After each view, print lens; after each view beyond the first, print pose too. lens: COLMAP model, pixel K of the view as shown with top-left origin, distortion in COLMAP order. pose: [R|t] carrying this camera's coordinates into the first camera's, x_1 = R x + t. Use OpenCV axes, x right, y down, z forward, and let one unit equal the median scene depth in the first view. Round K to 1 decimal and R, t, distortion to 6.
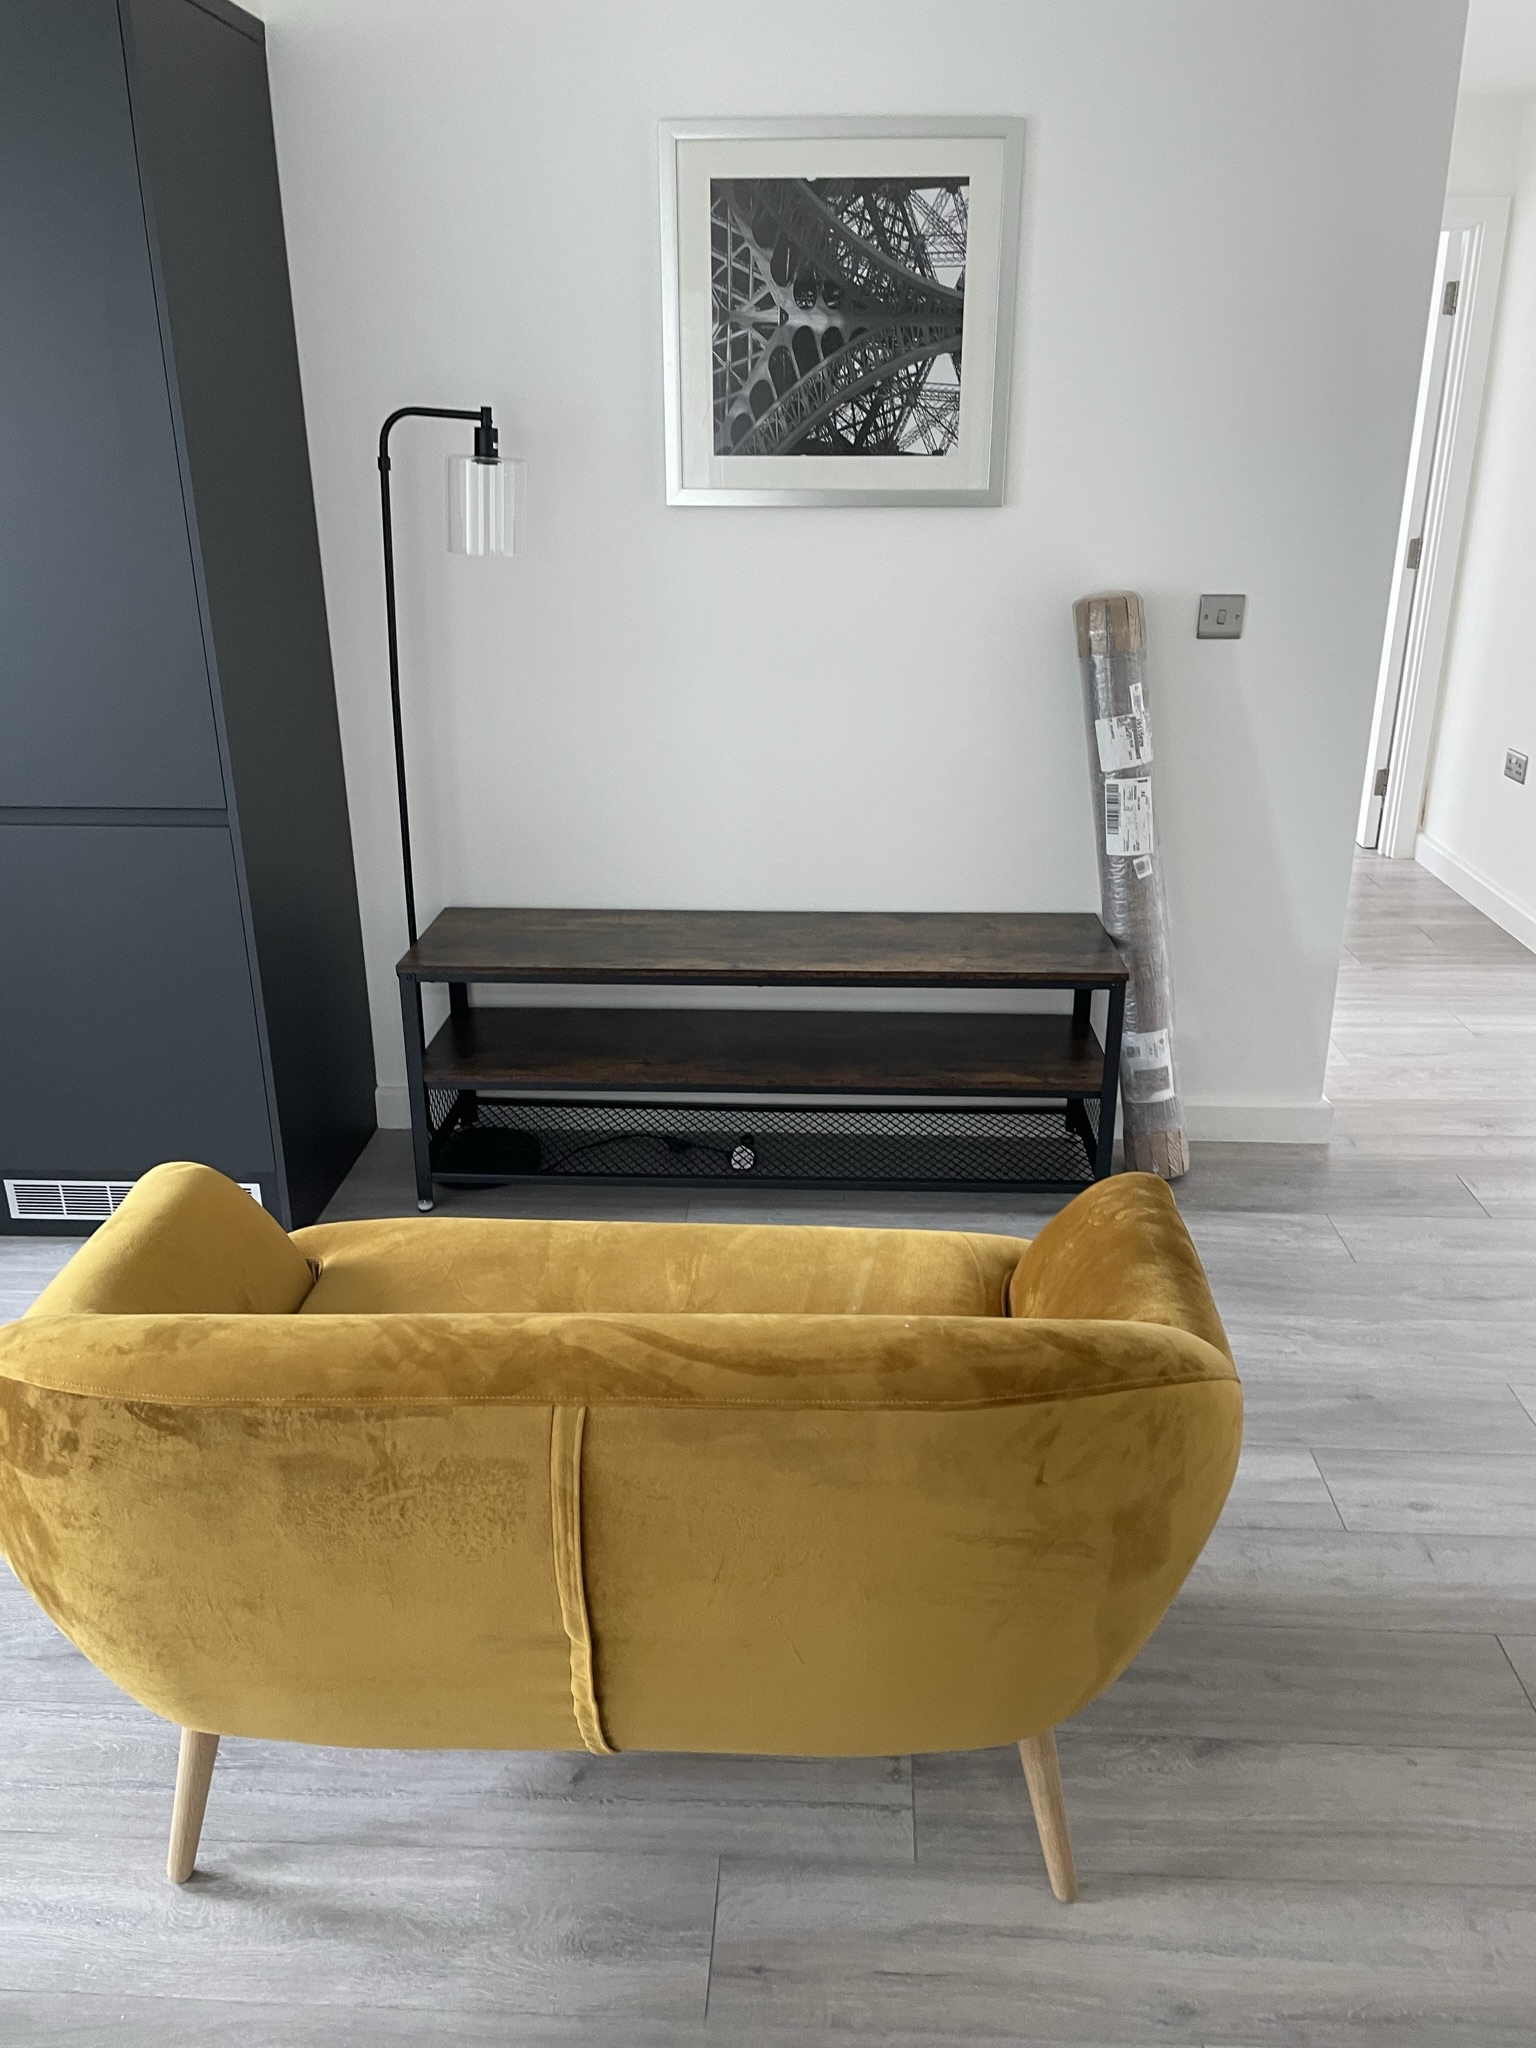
lens RADIAL K [[1548.8, 0, 765.1], [0, 1548.8, 1017.6], [0, 0, 1]] dist [0.057120, -0.030751]
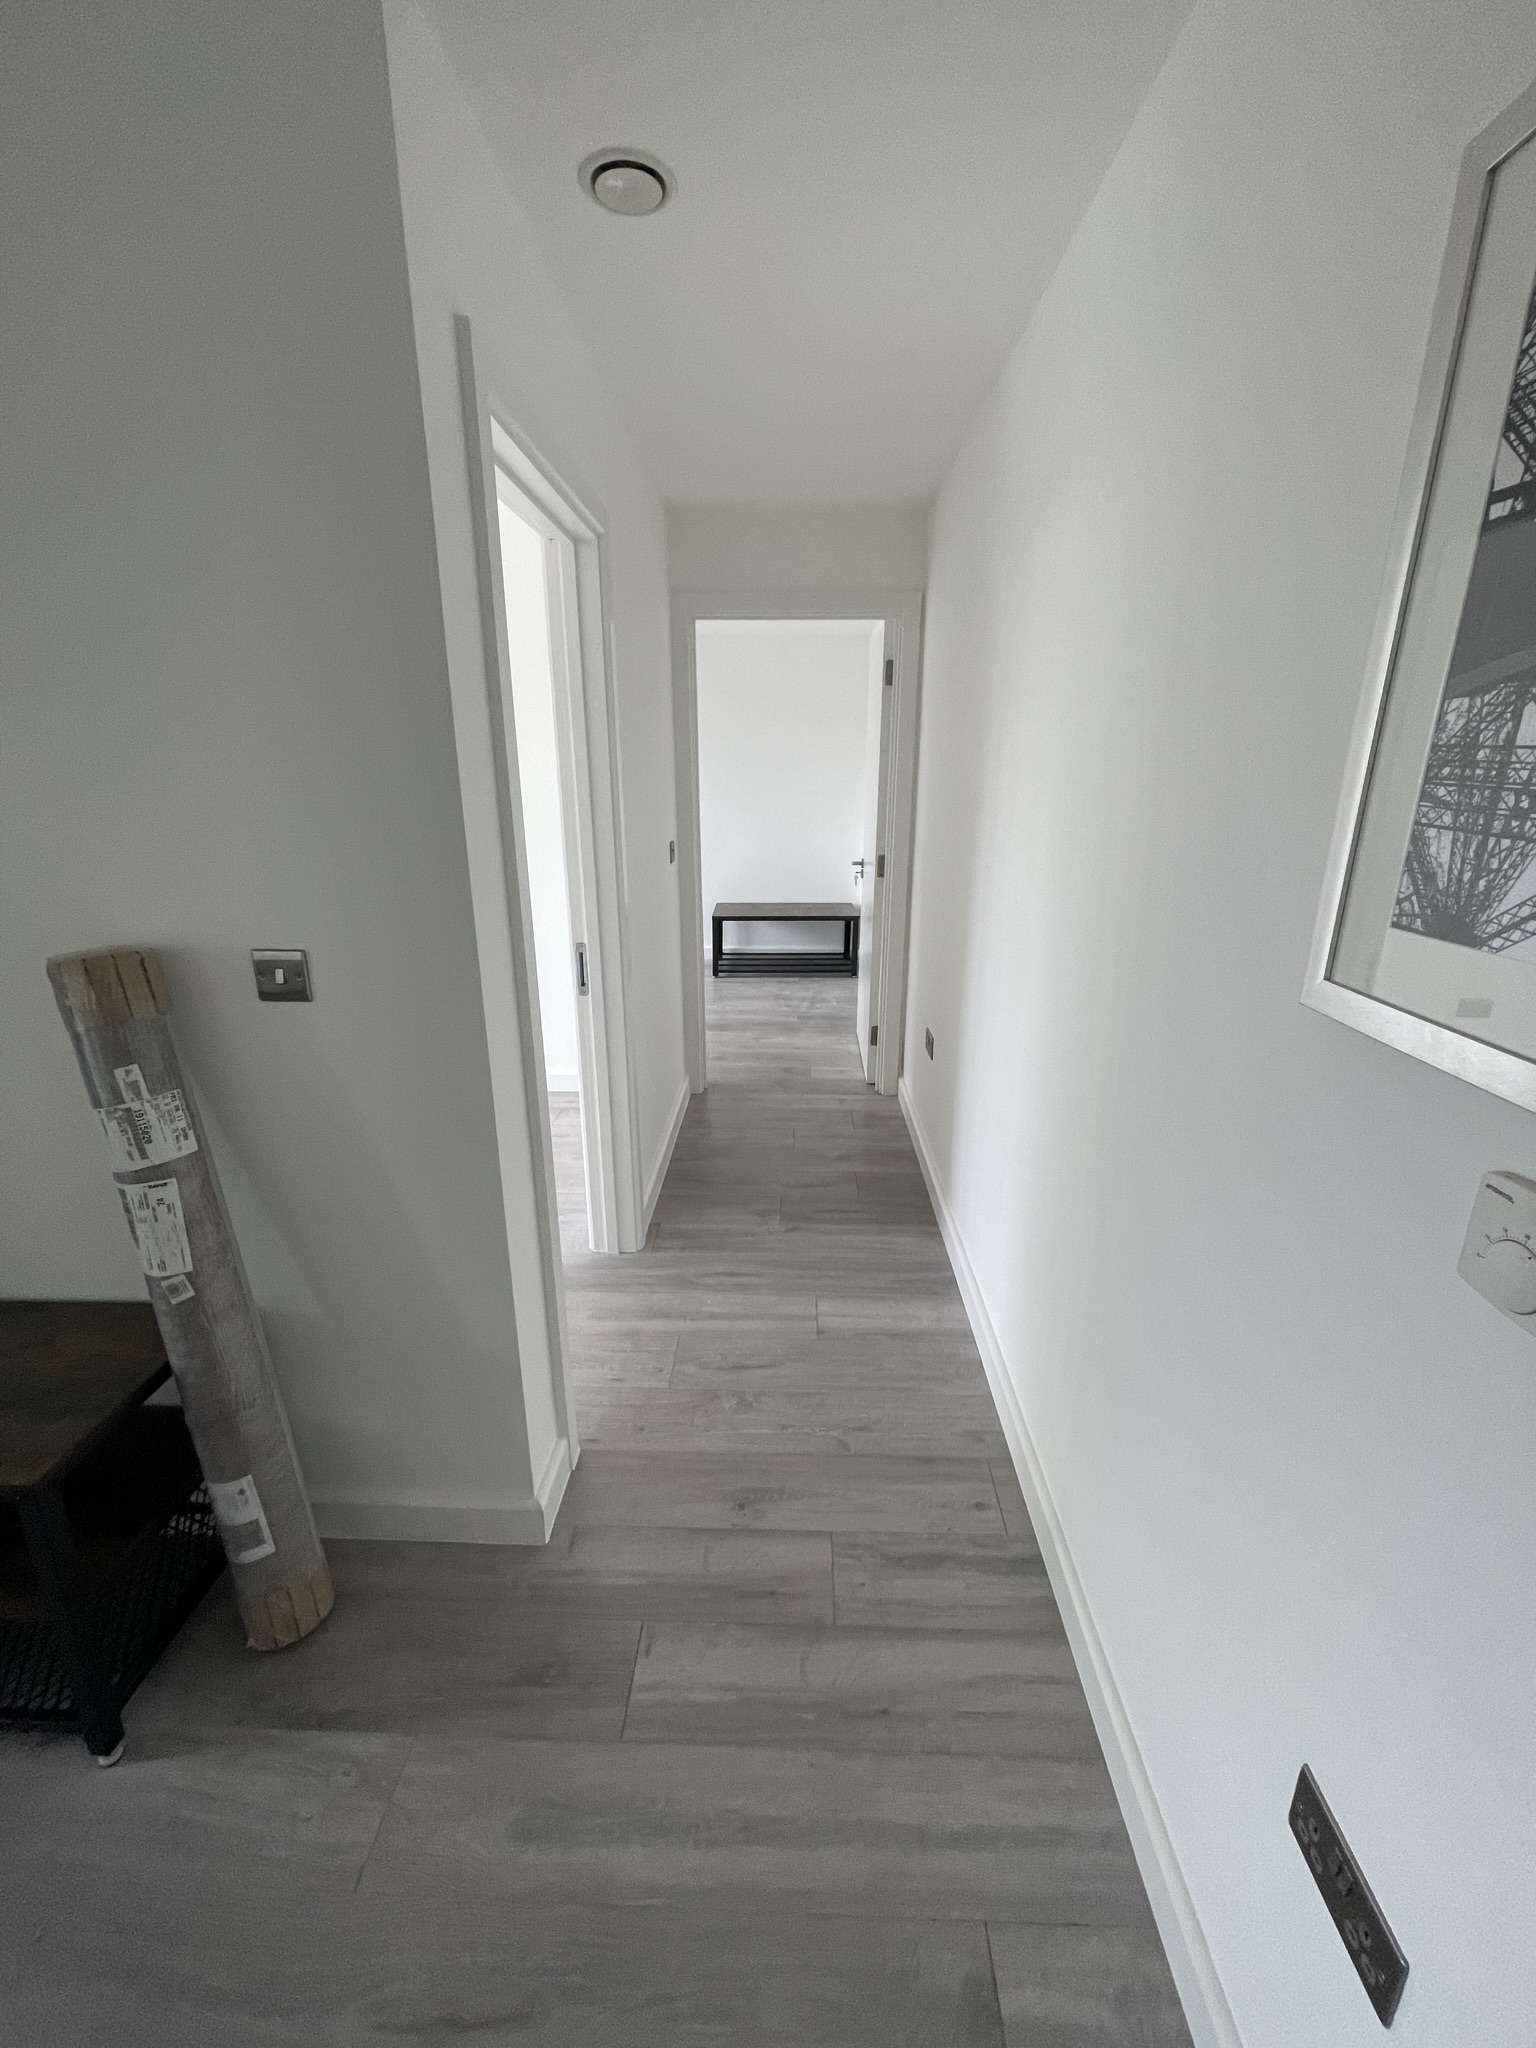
lens RADIAL K [[823.6, 0, 774.9], [0, 823.6, 1033.2], [0, 0, 1]] dist [-0.007494, 0.002337]
pose [[0.999900, -0.009386, 0.010573, 0.524208], [0.010011, 0.998103, -0.060743, -0.191365], [-0.009983, 0.060842, 0.998097, 0.556105]]
